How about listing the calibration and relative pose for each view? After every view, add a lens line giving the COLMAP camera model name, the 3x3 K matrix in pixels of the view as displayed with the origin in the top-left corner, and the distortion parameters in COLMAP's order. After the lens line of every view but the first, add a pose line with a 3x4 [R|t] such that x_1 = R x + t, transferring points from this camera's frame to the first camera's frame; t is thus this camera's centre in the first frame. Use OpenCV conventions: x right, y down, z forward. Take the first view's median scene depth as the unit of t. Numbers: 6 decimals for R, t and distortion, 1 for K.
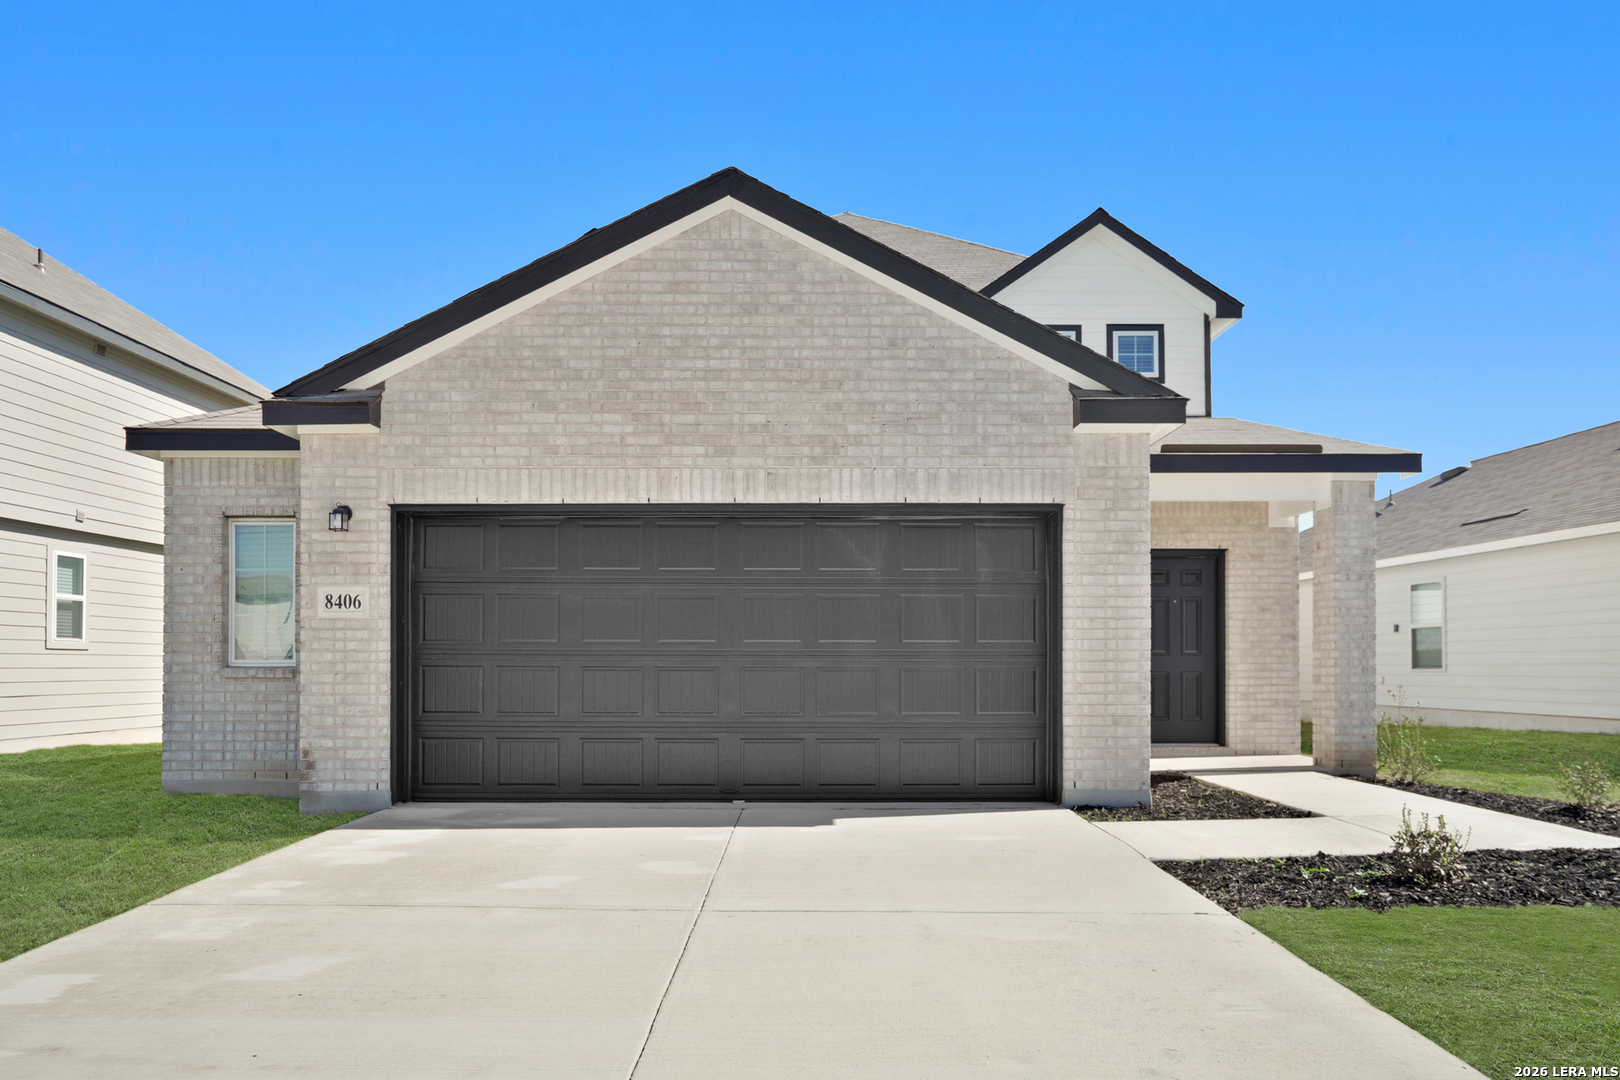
lens RADIAL K [[1041.6, 0, 812.6], [0, 1041.6, 653.1], [0, 0, 1]] dist [-0.008967, -0.000006]
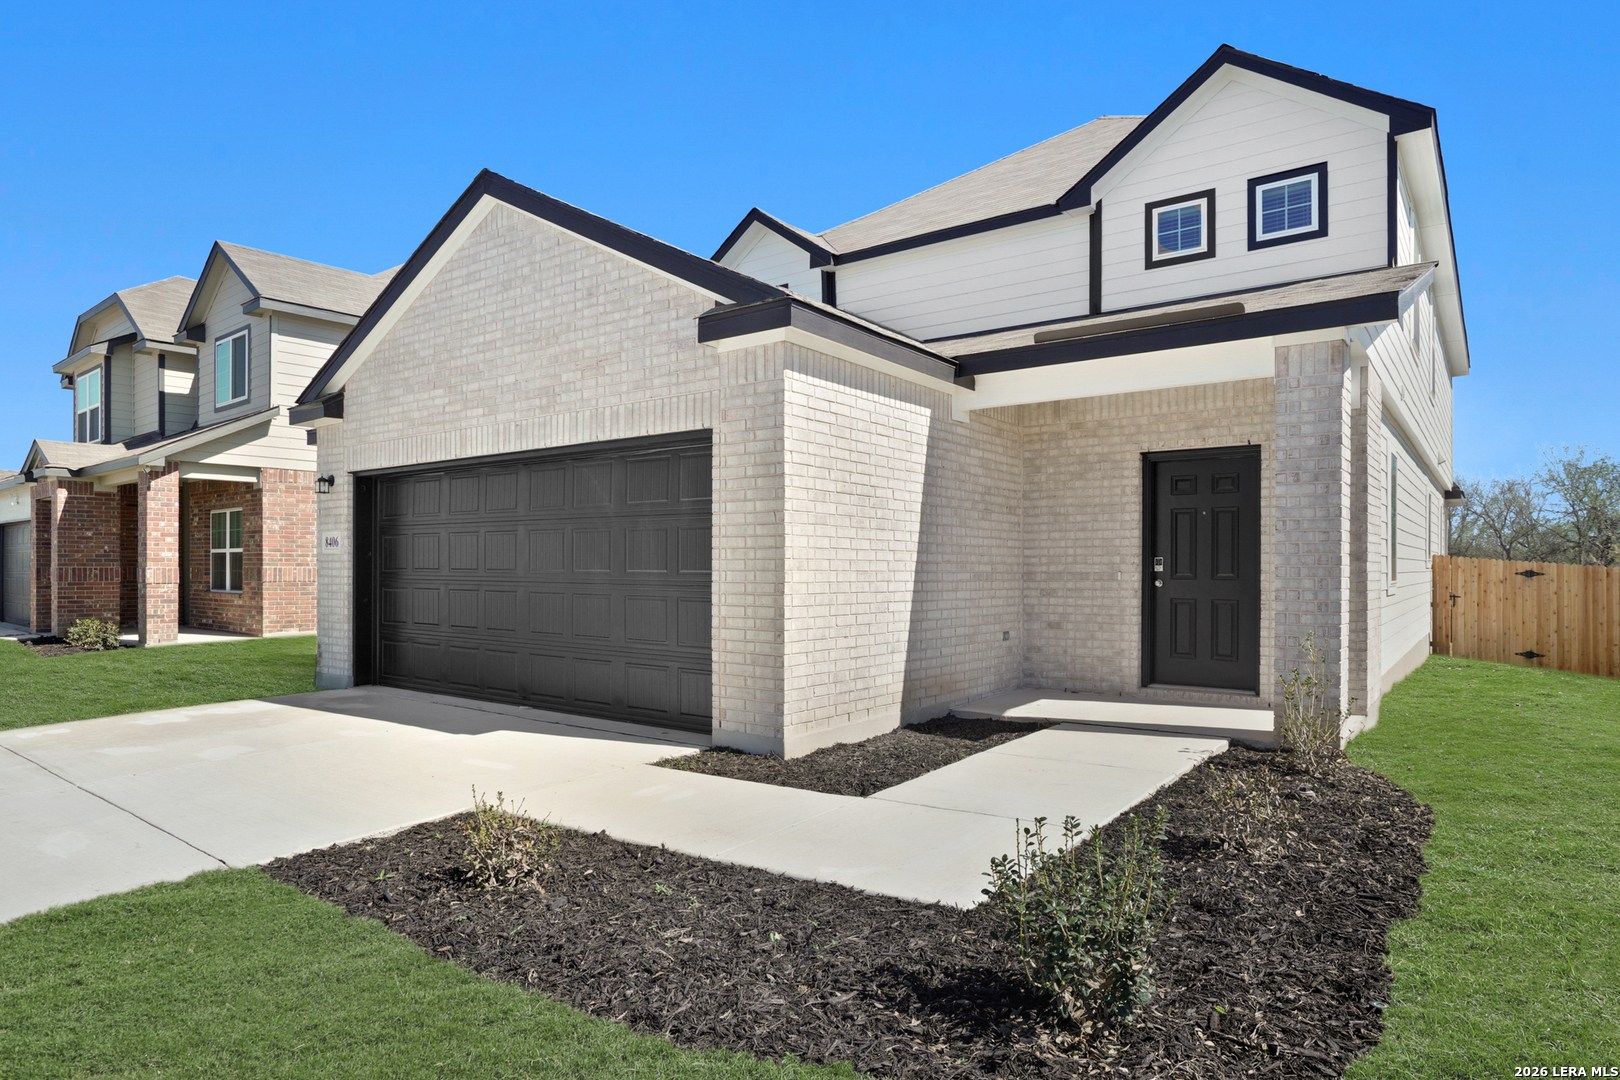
lens RADIAL K [[915.1, 0, 809.8], [0, 915.1, 565.5], [0, 0, 1]] dist [-0.024733, 0.002054]
pose [[0.802782, 0.001072, -0.596272, 0.814037], [0.003904, 0.999968, 0.007054, -0.023506], [0.596260, -0.007990, 0.802751, 0.381161]]
